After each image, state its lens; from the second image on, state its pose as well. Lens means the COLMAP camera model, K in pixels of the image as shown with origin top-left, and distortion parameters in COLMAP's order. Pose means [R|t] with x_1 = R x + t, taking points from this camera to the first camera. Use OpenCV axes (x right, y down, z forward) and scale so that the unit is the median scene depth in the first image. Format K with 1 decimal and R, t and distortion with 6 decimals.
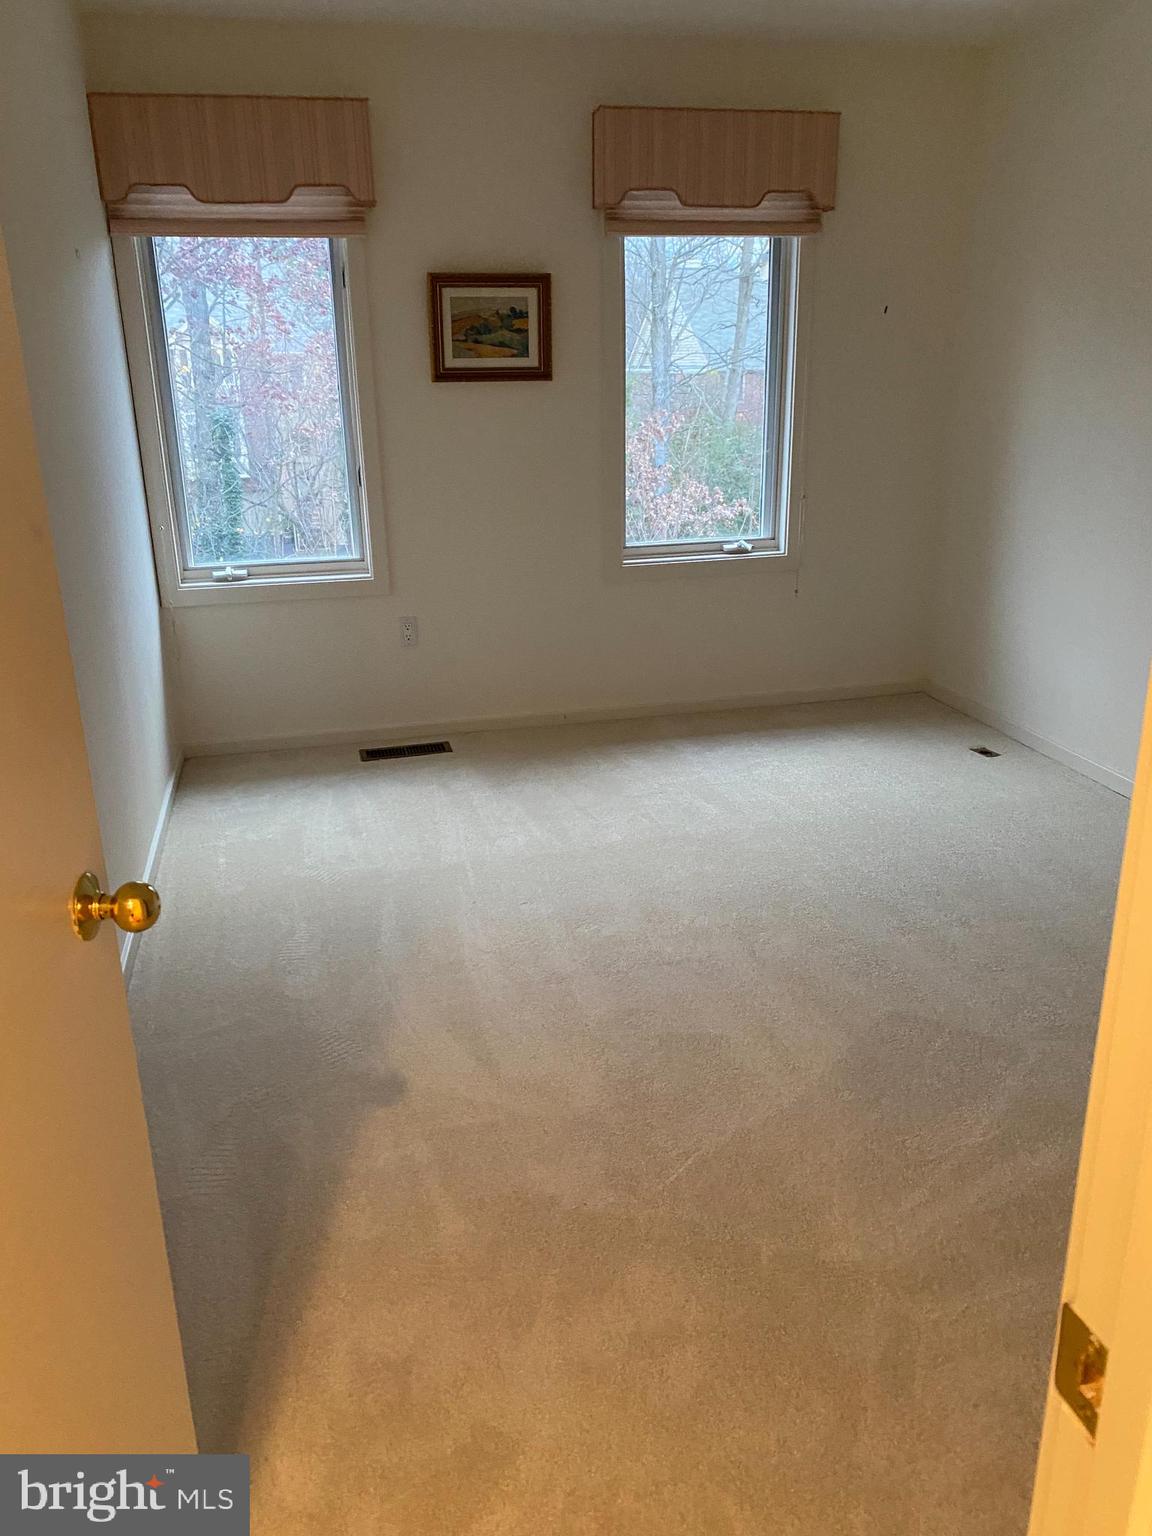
lens RADIAL K [[1165.7, 0, 566.2], [0, 1165.7, 755.1], [0, 0, 1]] dist [0.032460, -0.027346]
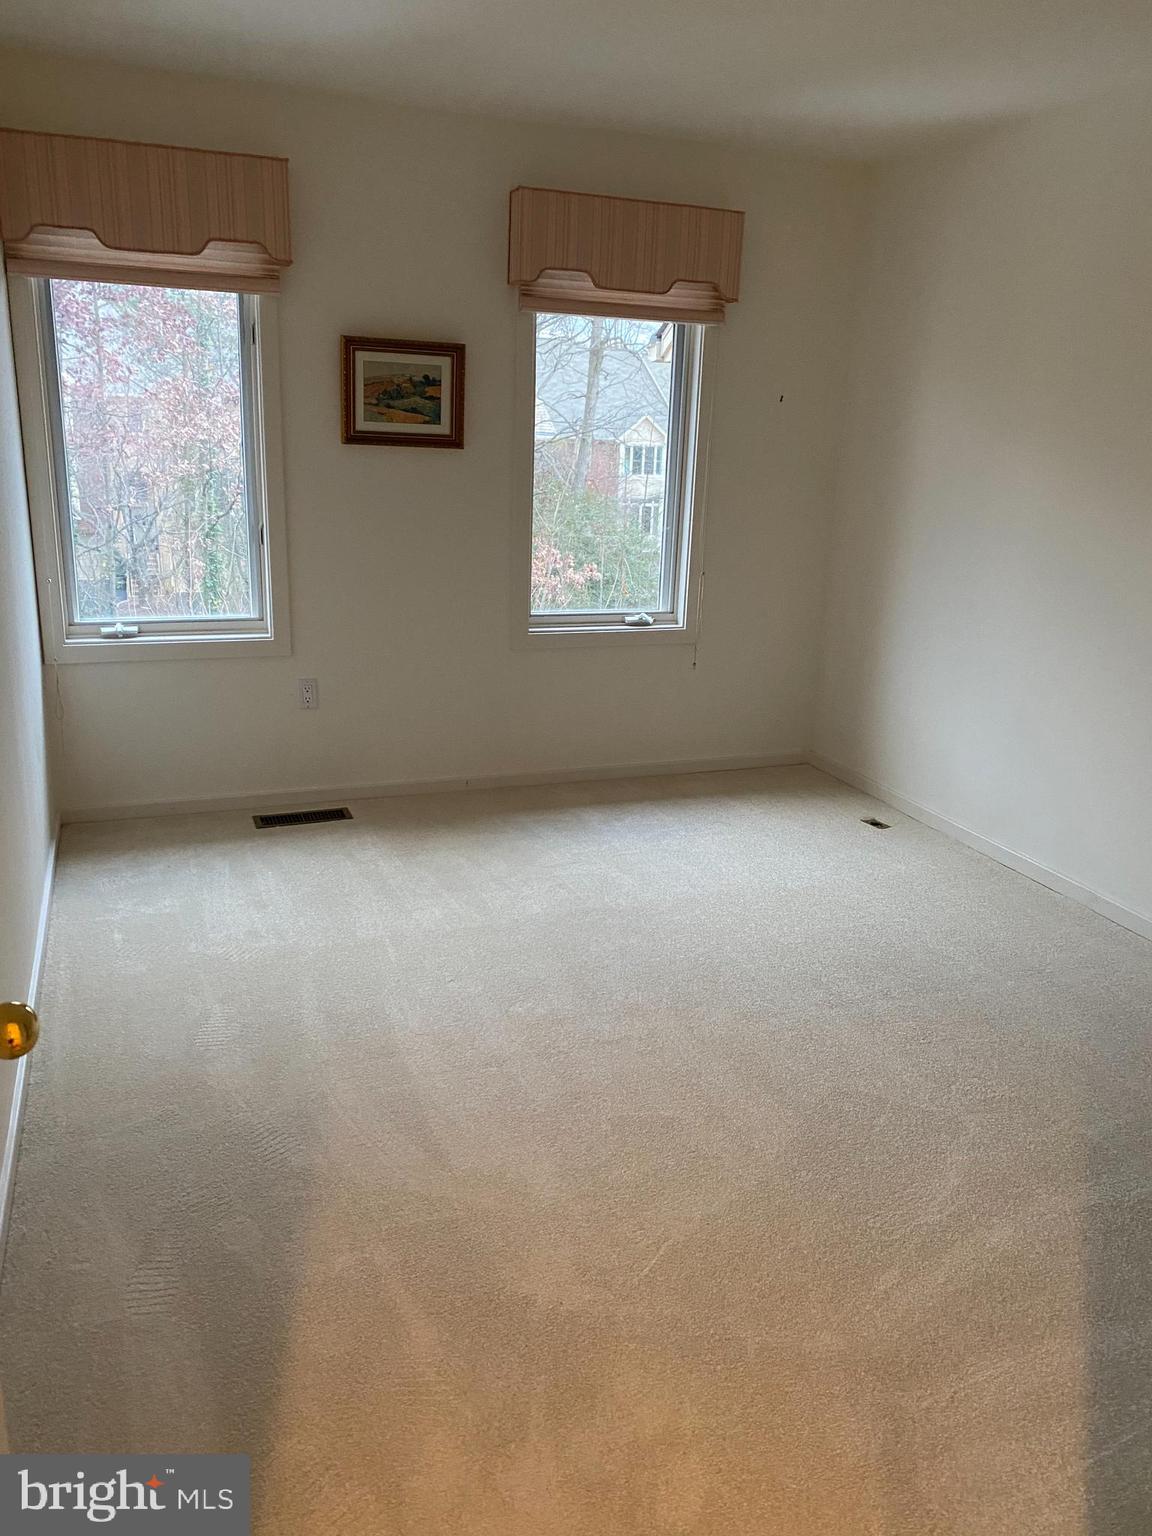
lens RADIAL K [[1165.7, 0, 566.2], [0, 1165.7, 755.1], [0, 0, 1]] dist [0.032460, -0.027346]
pose [[0.989669, 0.015511, 0.142529, -0.064360], [-0.008624, 0.998771, -0.048814, -0.010672], [-0.143110, 0.047080, 0.988586, 0.011893]]
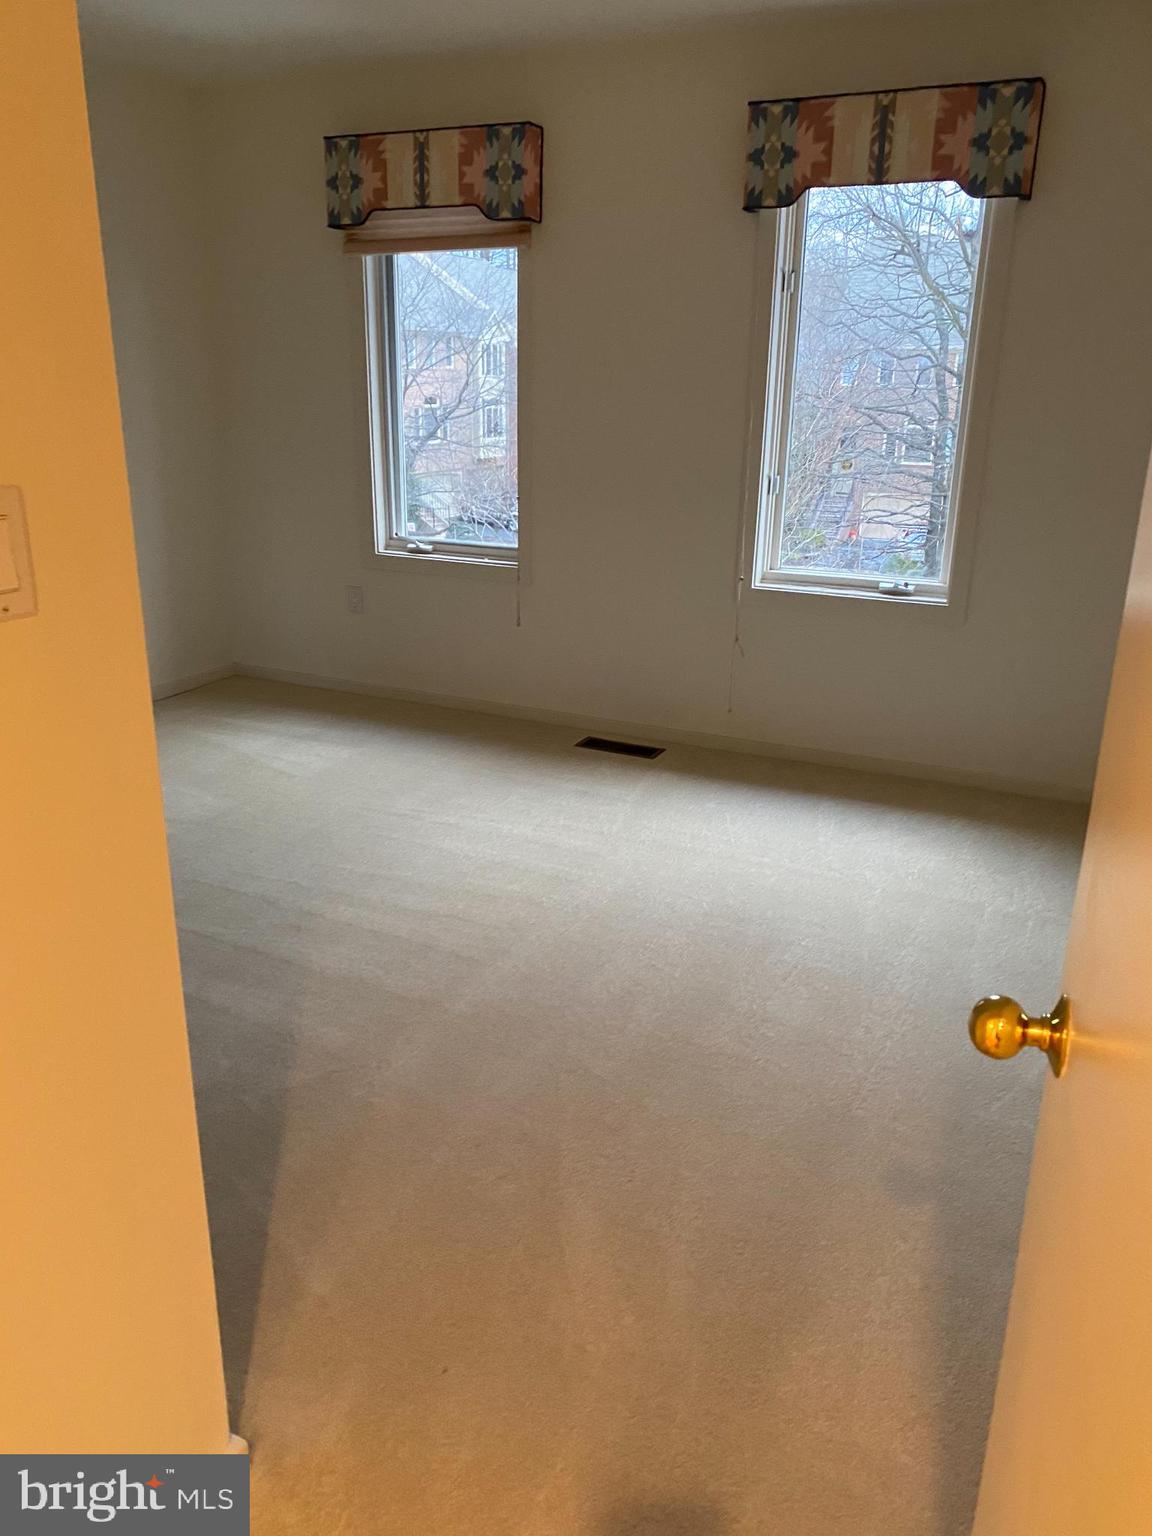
lens RADIAL K [[1191.4, 0, 499.1], [0, 1191.4, 768.5], [0, 0, 1]] dist [0.002410, -0.001563]
pose [[0.772233, 0.227600, -0.593173, 0.527851], [-0.221353, 0.971517, 0.084598, -0.063045], [0.595532, 0.065971, 0.800618, 0.135756]]
